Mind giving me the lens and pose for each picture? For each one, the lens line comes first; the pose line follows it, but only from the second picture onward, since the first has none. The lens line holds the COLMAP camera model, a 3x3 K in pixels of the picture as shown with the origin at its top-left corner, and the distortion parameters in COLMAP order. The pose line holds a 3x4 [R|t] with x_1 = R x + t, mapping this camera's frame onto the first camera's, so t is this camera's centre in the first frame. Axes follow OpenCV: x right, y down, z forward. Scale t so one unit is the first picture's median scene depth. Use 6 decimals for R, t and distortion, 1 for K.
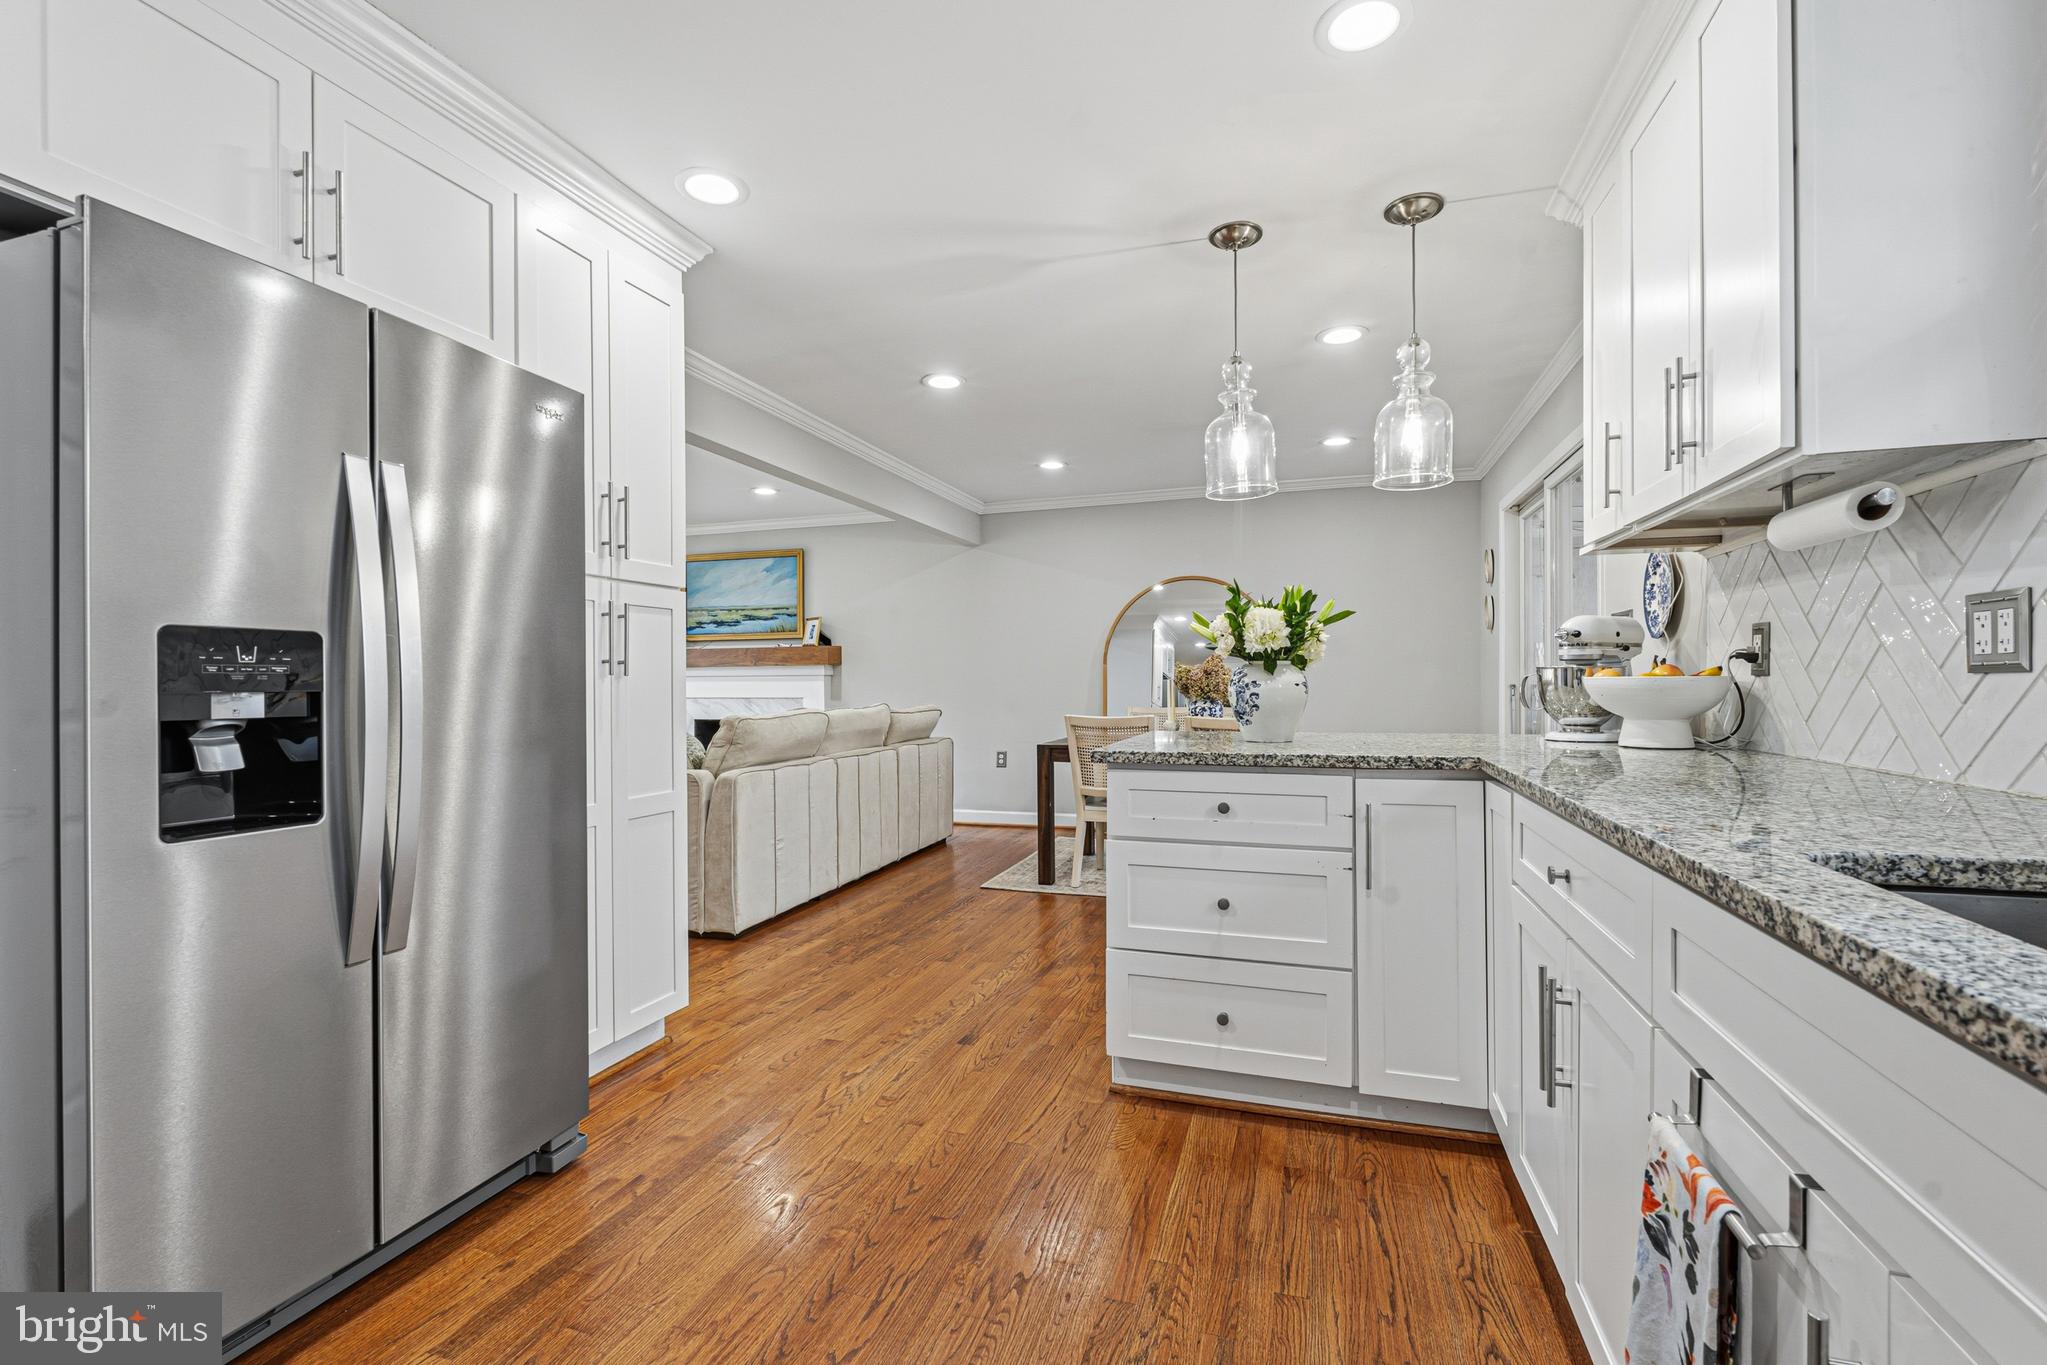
lens RADIAL K [[905.6, 0, 1019.8], [0, 905.6, 681.3], [0, 0, 1]] dist [-0.007003, 0.000666]
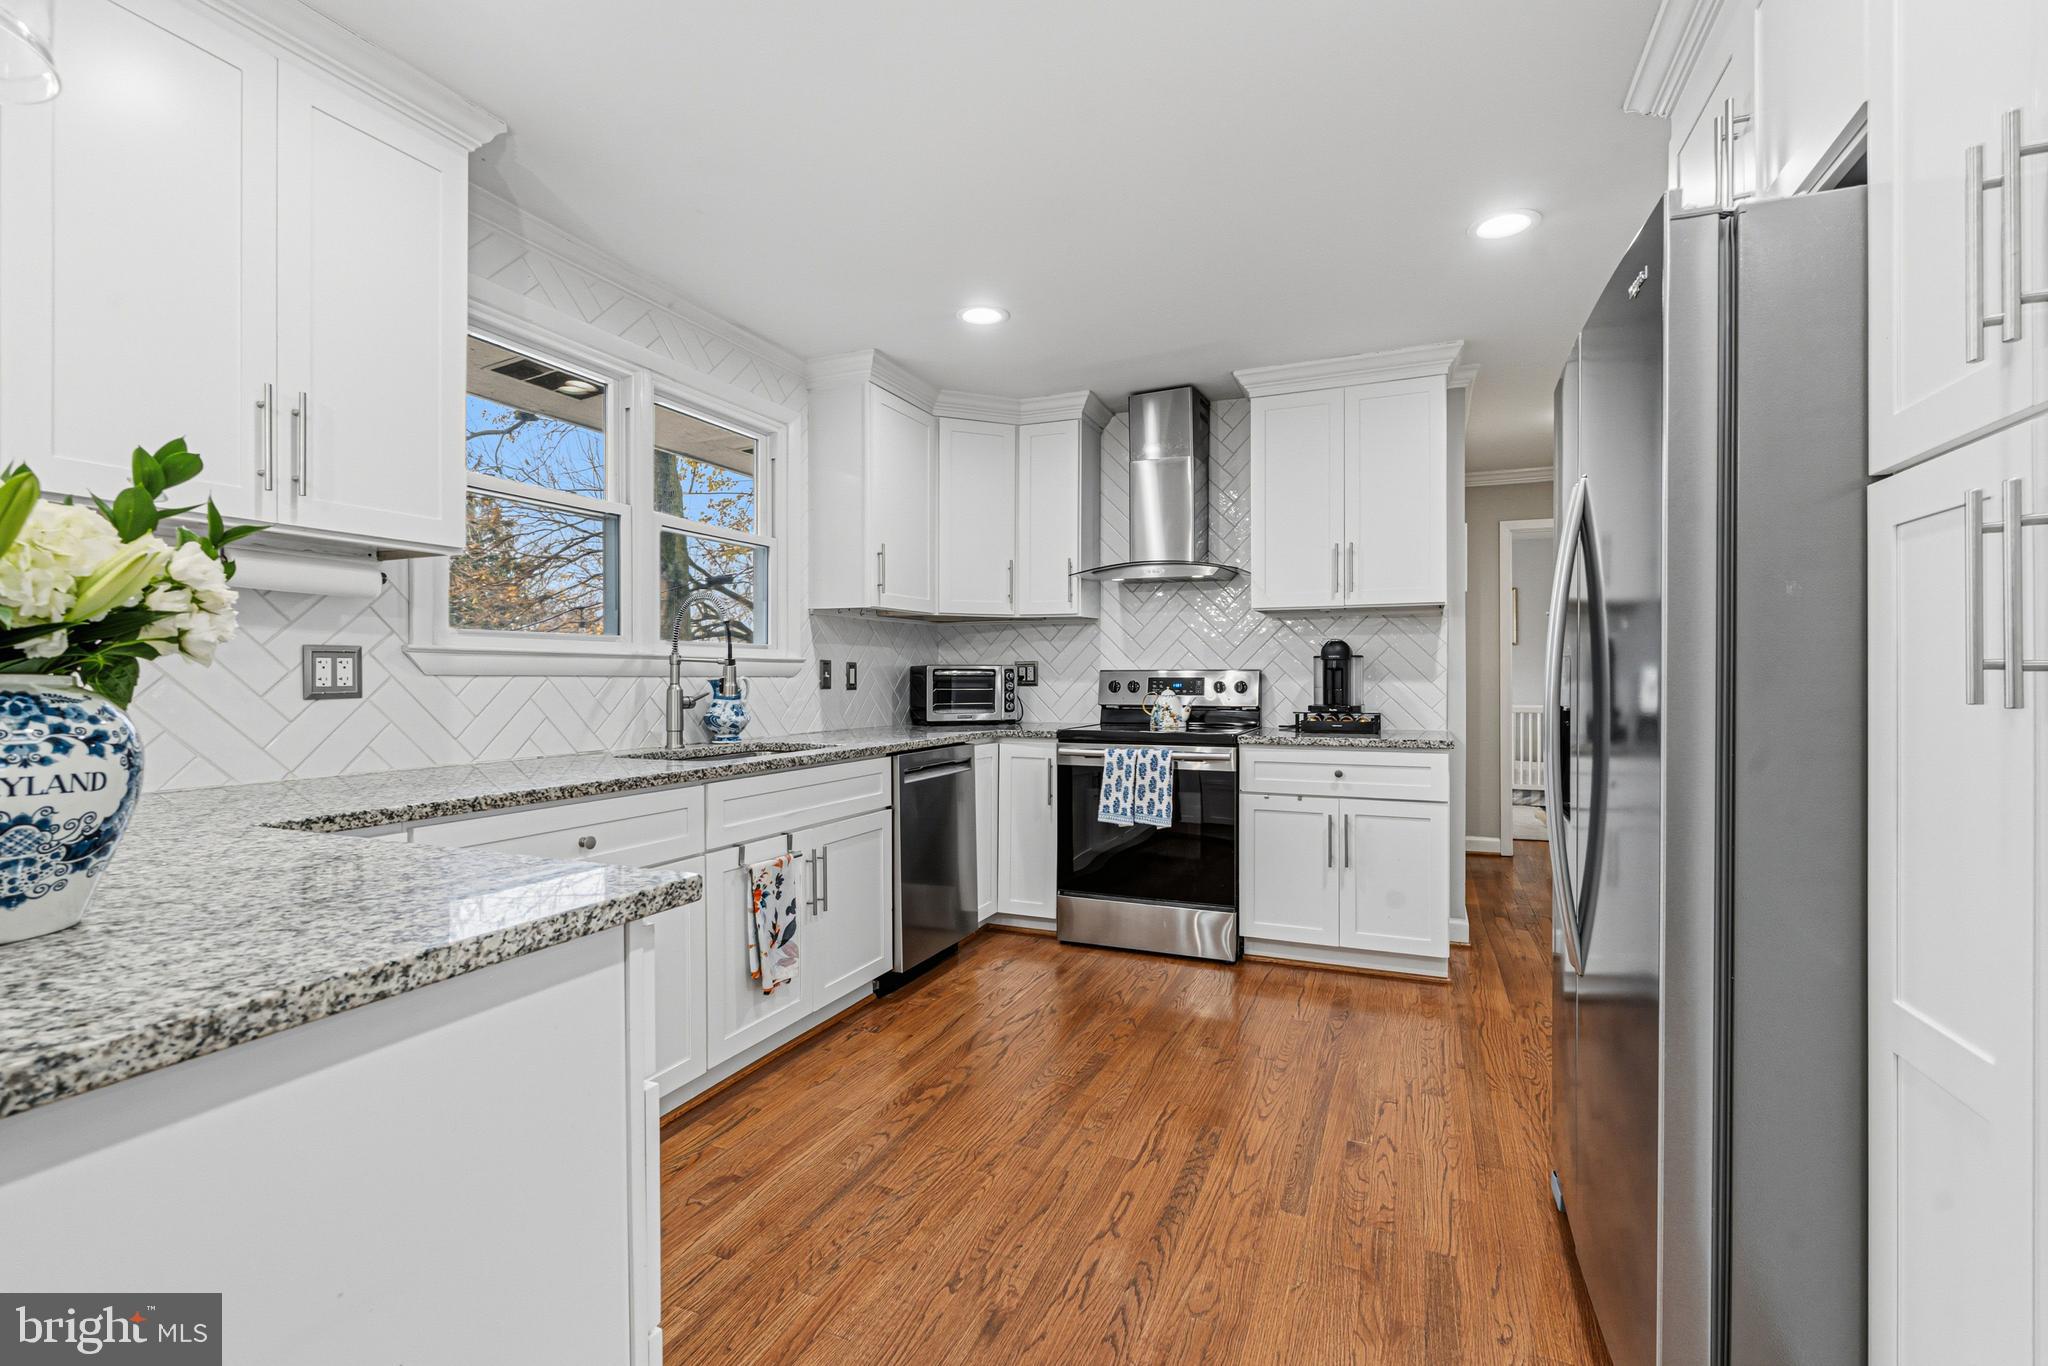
lens RADIAL K [[906.1, 0, 1031.1], [0, 906.1, 678.1], [0, 0, 1]] dist [-0.007003, 0.000666]
pose [[-0.996859, 0.007607, 0.078830, -0.197057], [0.007730, 0.999969, 0.001255, -0.035789], [-0.078818, 0.001861, -0.996887, 2.289402]]
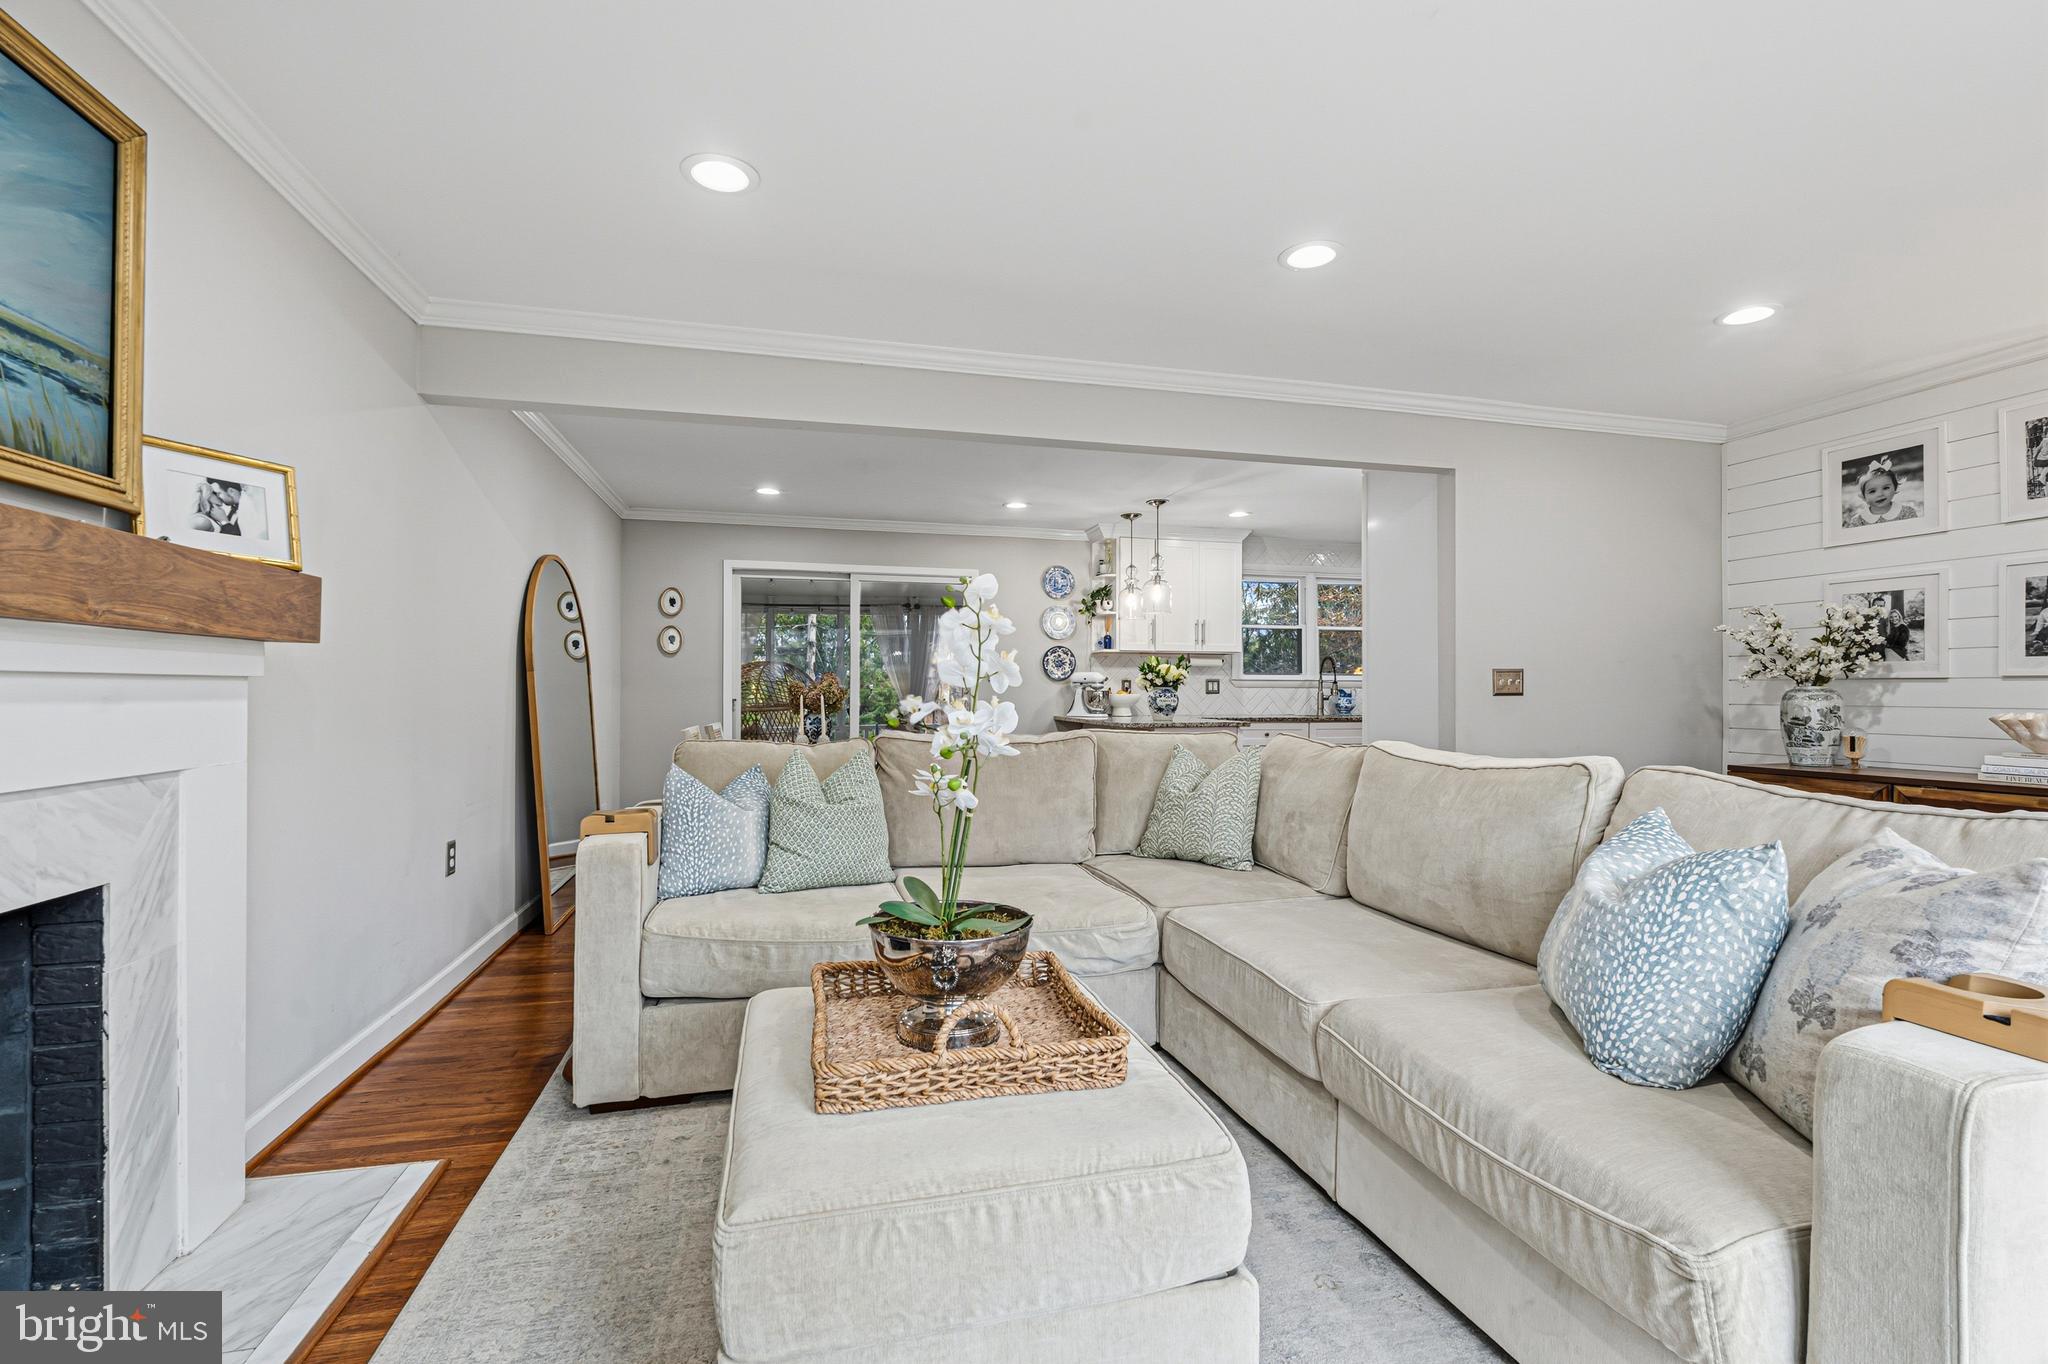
lens RADIAL K [[906.1, 0, 1025.0], [0, 906.1, 685.1], [0, 0, 1]] dist [-0.007003, 0.000666]
pose [[-0.537326, 0.012651, 0.843280, -2.698760], [0.005634, 0.999919, -0.011411, -0.008451], [-0.843356, -0.001380, -0.537353, 4.577566]]
